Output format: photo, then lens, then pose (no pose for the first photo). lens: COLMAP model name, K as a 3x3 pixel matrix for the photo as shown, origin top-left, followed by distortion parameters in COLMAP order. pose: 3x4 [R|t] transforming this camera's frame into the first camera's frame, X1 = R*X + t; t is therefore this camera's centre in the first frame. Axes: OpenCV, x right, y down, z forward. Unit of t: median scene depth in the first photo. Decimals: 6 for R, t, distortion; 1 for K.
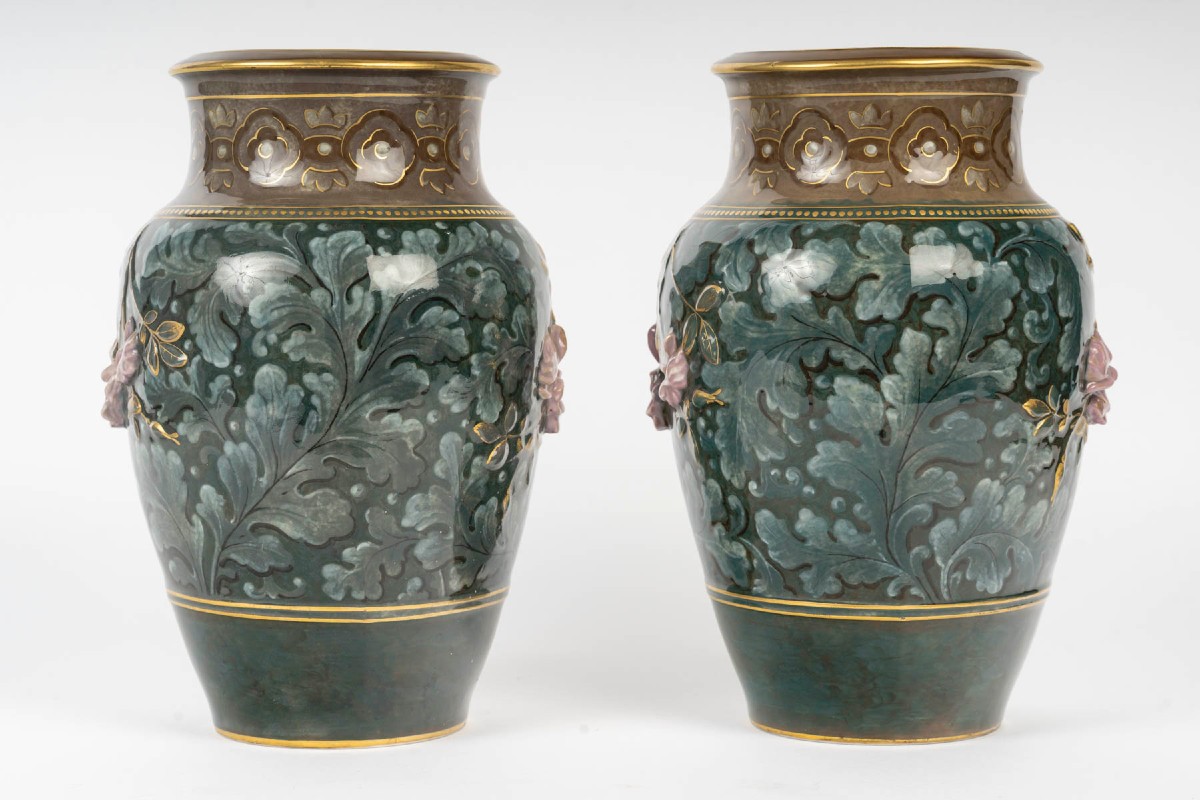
lens RADIAL K [[2896.9, 0, 600.0], [0, 2896.9, 400.0], [0, 0, 1]] dist [0.132075, 0.393740]
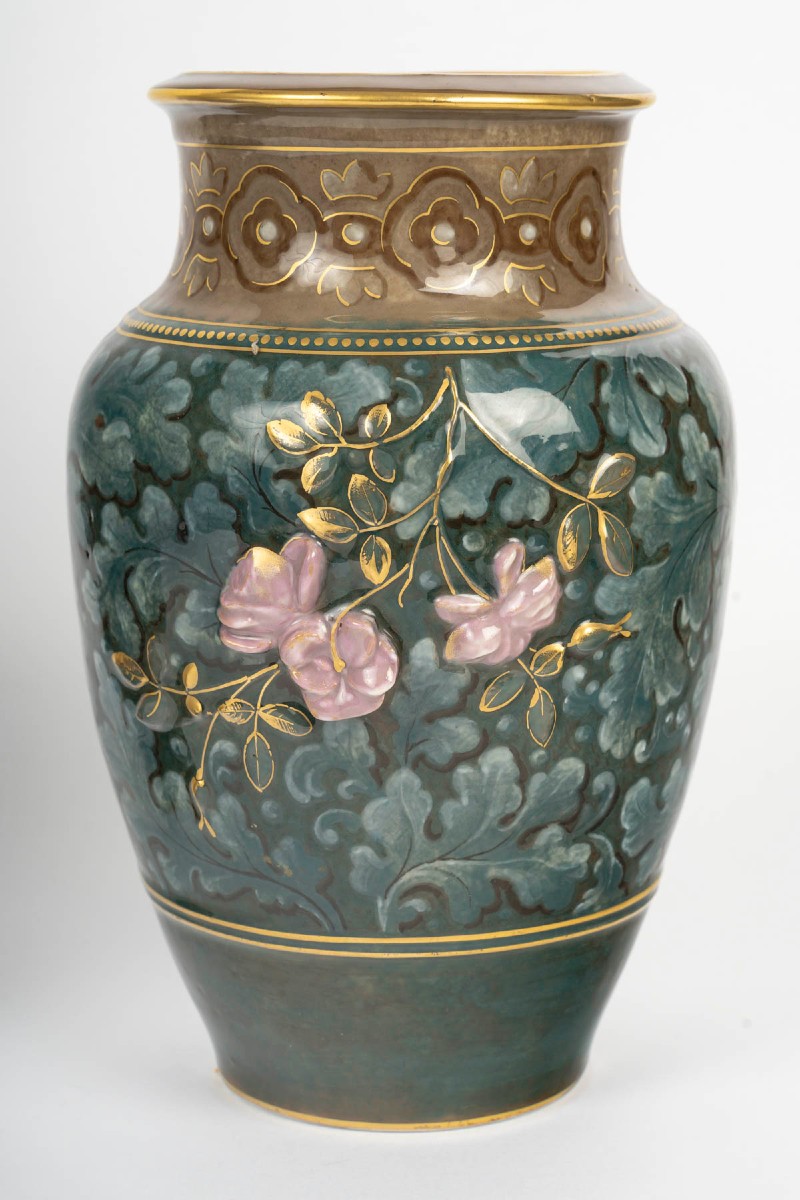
lens RADIAL K [[2890.3, 0, 400.0], [0, 2890.3, 600.0], [0, 0, 1]] dist [0.122901, 0.084210]
pose [[0.045656, -0.179857, 0.982633, -0.596559], [0.081320, 0.981063, 0.175791, -0.124701], [-0.995642, 0.071882, 0.059417, 1.027378]]
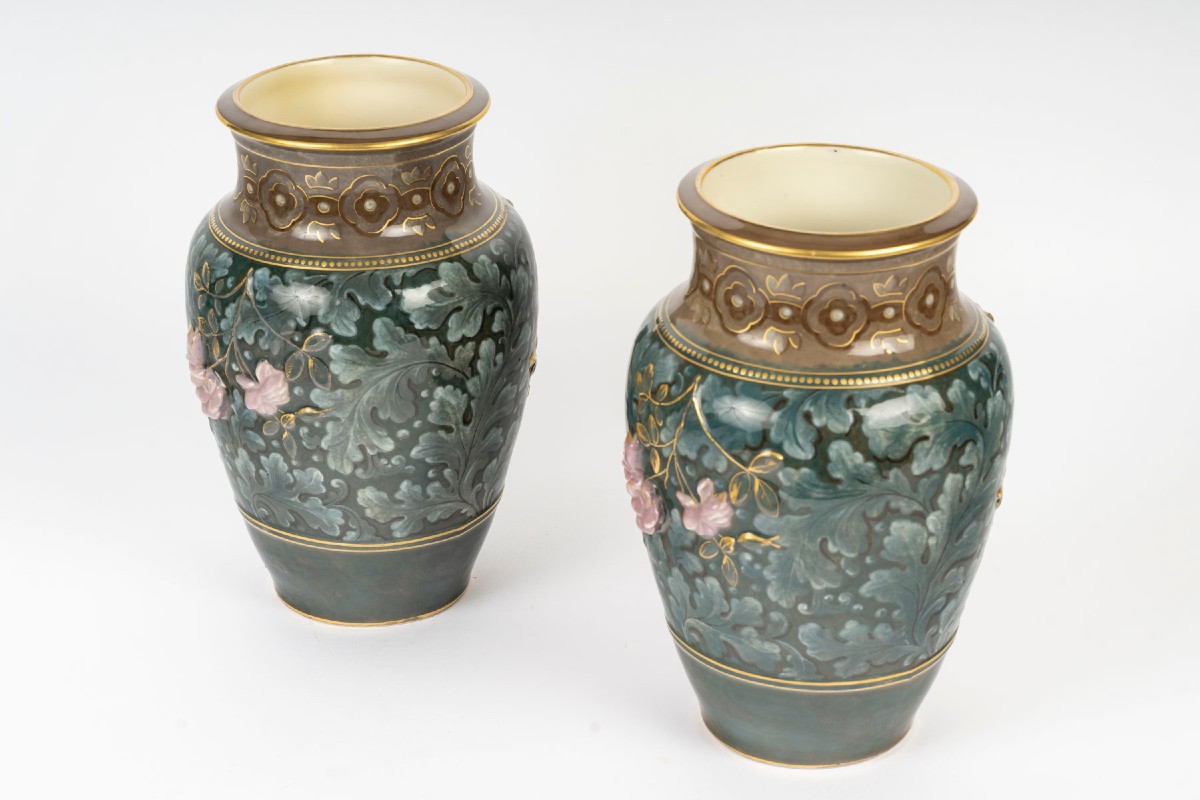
lens RADIAL K [[2890.3, 0, 600.0], [0, 2890.3, 400.0], [0, 0, 1]] dist [0.122901, 0.084210]
pose [[0.838893, -0.222744, 0.496632, -0.571595], [0.034352, 0.932278, 0.360107, -0.467208], [-0.543211, -0.285031, 0.789734, 0.166995]]
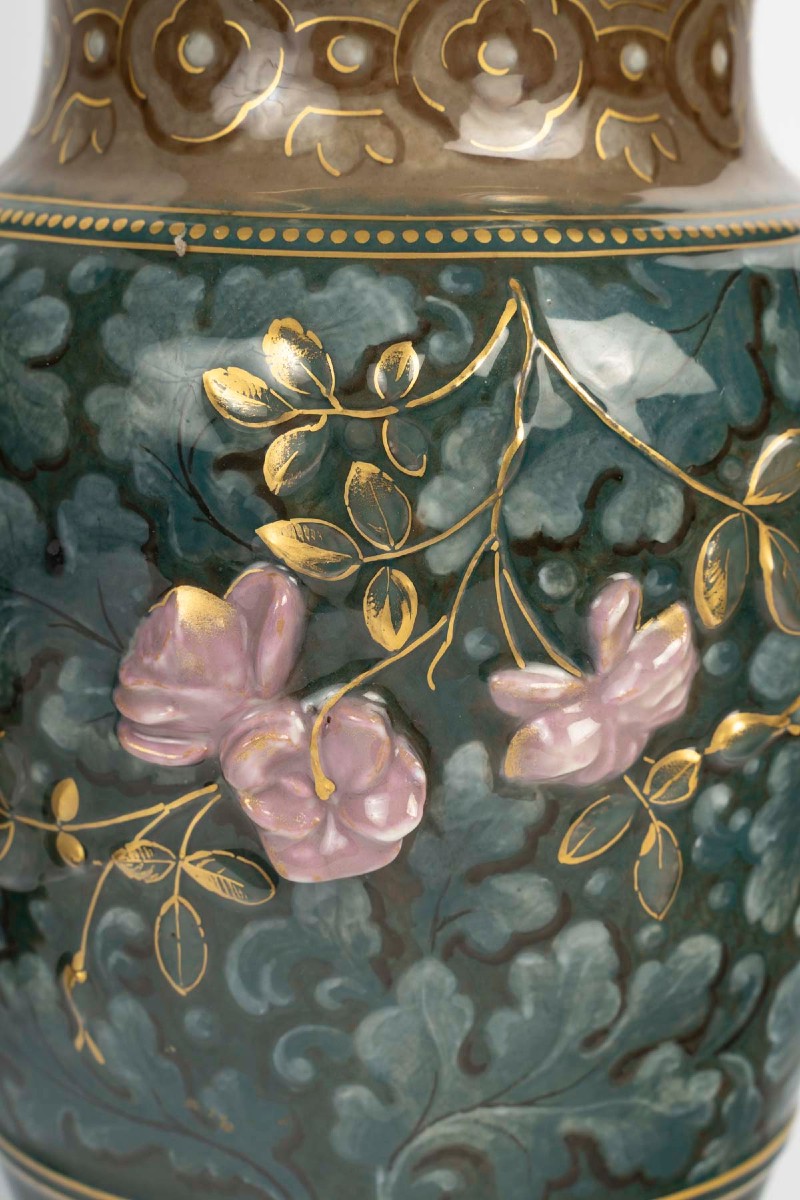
lens RADIAL K [[2896.9, 0, 400.0], [0, 2896.9, 600.0], [0, 0, 1]] dist [0.132075, 0.393740]
pose [[-0.016797, -0.183395, 0.982896, -0.338638], [0.066919, 0.980624, 0.184115, -0.091899], [-0.997617, 0.068867, -0.004199, 1.069539]]
